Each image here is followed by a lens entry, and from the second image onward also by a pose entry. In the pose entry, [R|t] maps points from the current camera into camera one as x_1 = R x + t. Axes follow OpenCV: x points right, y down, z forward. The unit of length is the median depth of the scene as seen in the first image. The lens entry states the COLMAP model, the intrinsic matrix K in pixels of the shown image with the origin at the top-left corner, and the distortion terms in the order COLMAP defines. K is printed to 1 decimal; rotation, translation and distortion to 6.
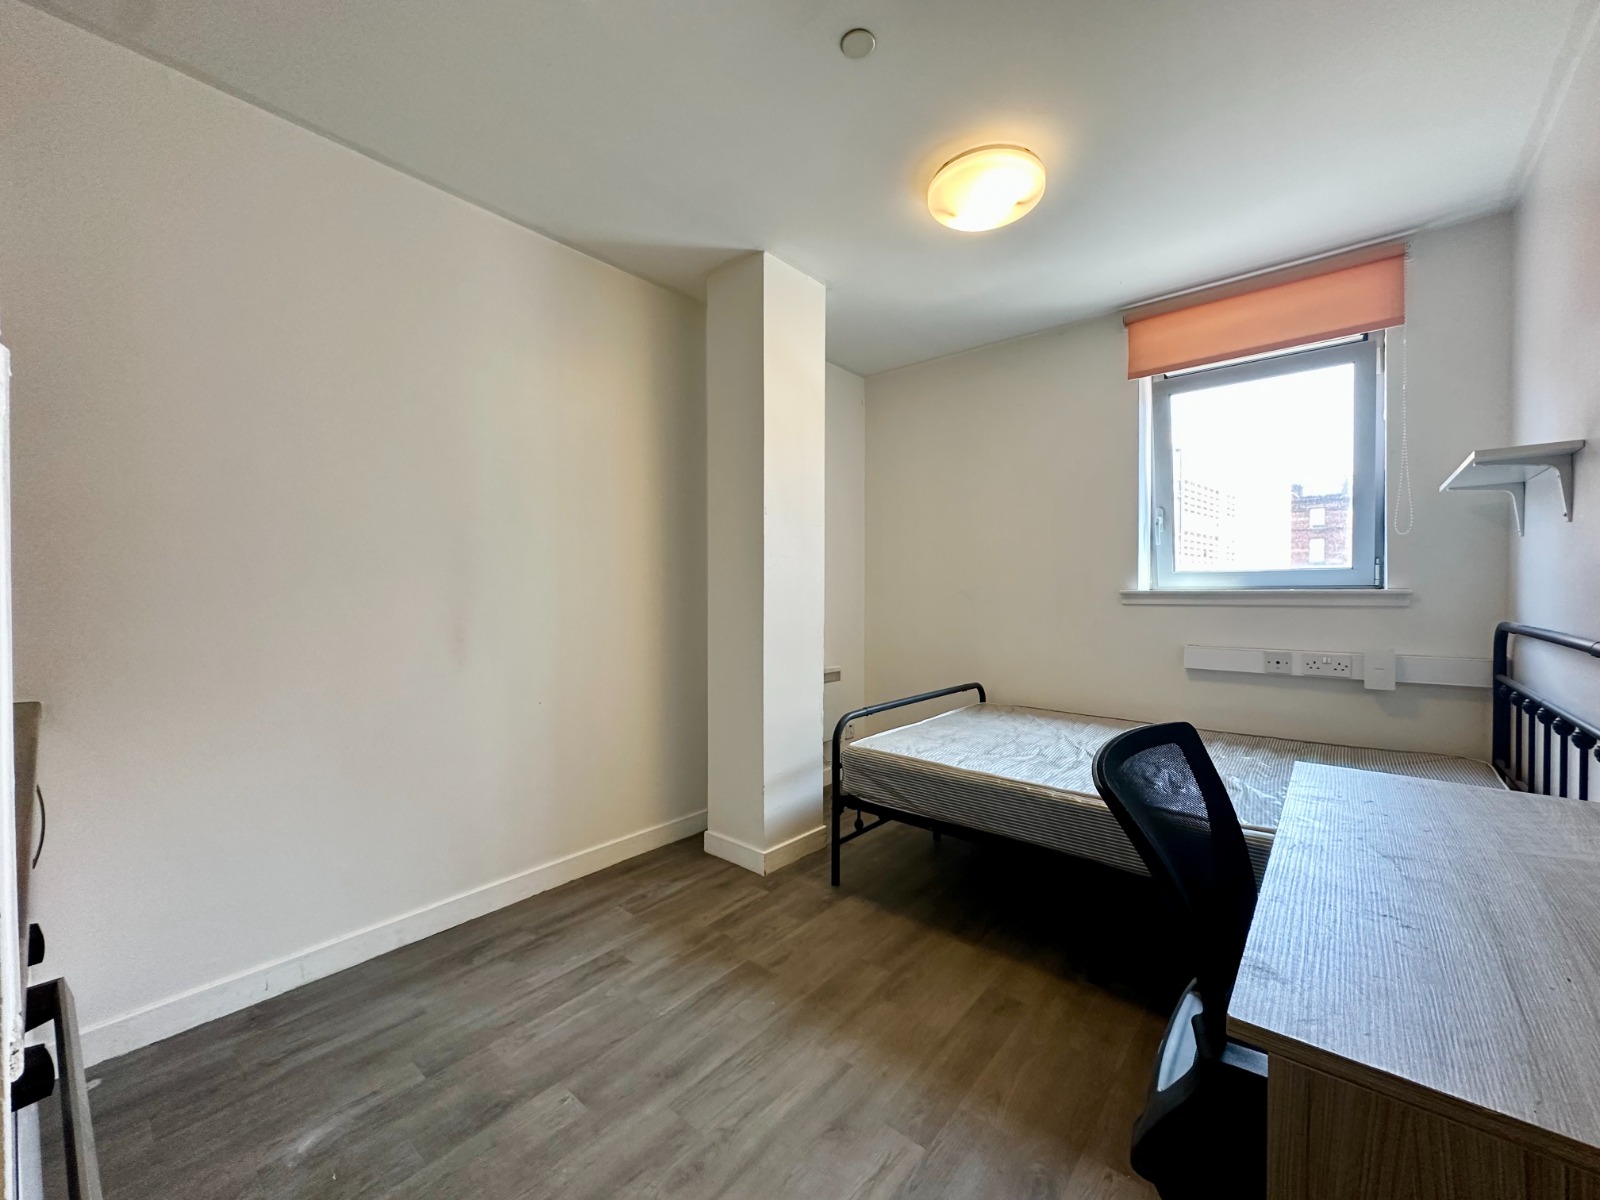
lens RADIAL K [[637.1, 0, 800.0], [0, 637.1, 600.0], [0, 0, 1]] dist [-0.000704, -0.000292]
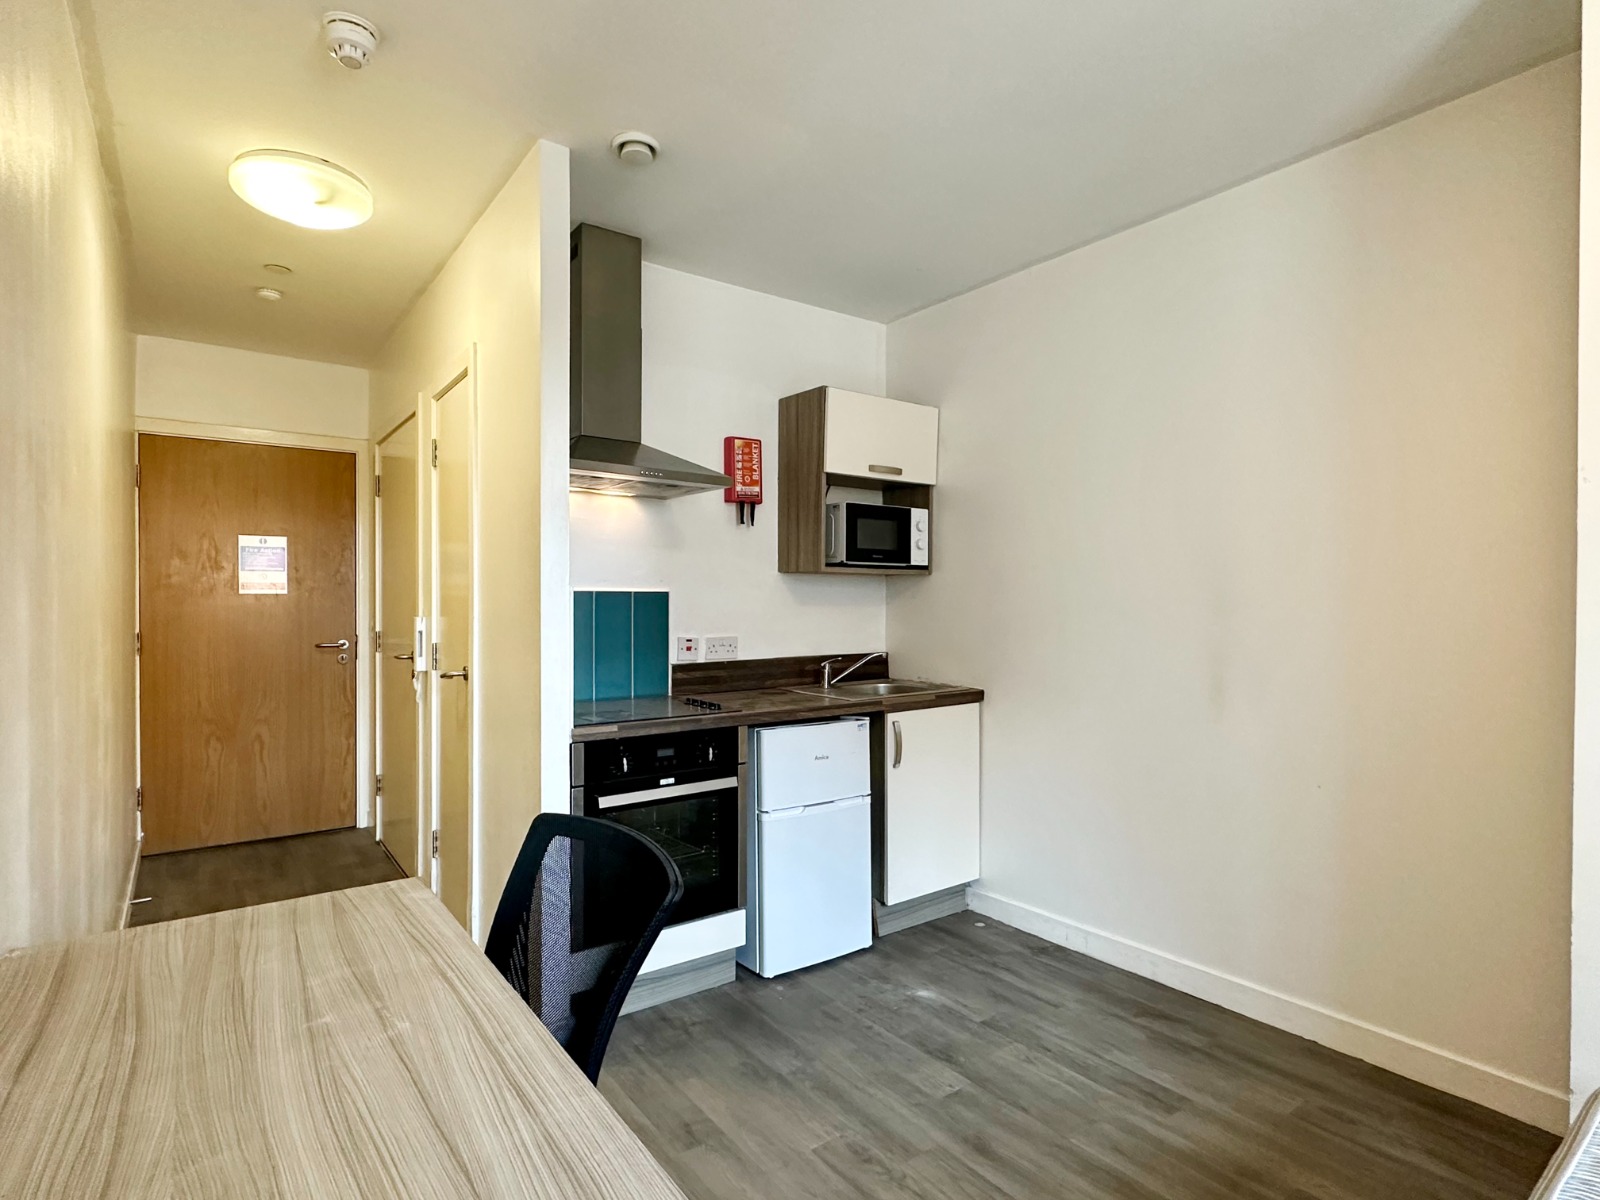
lens RADIAL K [[840.2, 0, 800.0], [0, 840.2, 600.0], [0, 0, 1]] dist [0.003586, 0.000634]
pose [[-0.233826, 0.003098, -0.972274, 0.849654], [-0.010923, 0.999923, 0.005813, -0.067606], [0.972217, 0.011980, -0.233774, 0.793428]]
